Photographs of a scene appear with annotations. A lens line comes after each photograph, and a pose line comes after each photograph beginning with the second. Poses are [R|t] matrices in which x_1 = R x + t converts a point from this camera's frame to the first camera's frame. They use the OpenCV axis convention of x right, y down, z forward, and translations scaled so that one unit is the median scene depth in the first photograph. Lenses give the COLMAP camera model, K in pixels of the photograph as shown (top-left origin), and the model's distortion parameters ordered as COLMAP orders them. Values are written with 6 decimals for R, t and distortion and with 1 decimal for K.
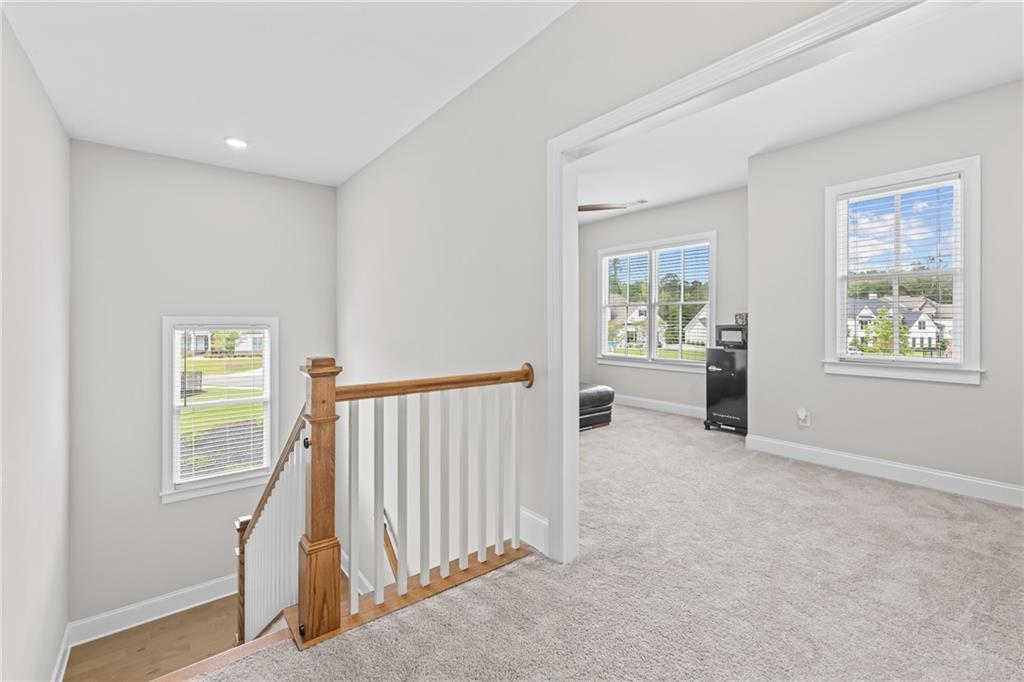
lens RADIAL K [[433.3, 0, 505.5], [0, 433.3, 321.2], [0, 0, 1]] dist [-0.001202, -0.000110]
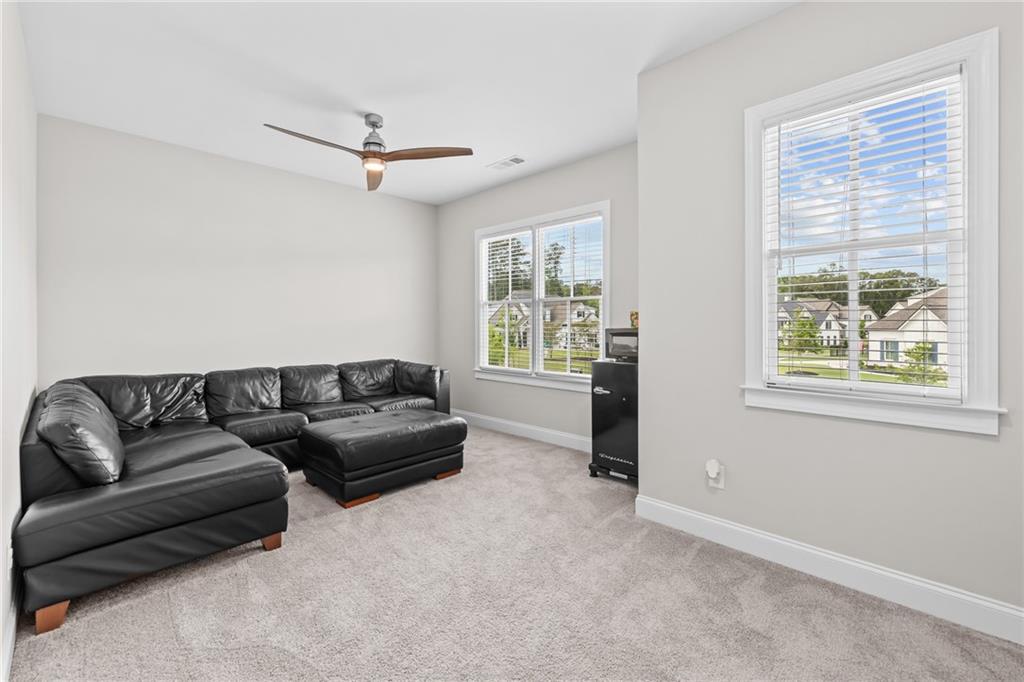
lens RADIAL K [[433.3, 0, 505.5], [0, 433.3, 321.2], [0, 0, 1]] dist [-0.001202, -0.000110]
pose [[0.992040, -0.001753, 0.125913, 0.238934], [0.002094, 0.999994, -0.002578, -0.001663], [-0.125908, 0.002821, 0.992038, 0.320397]]
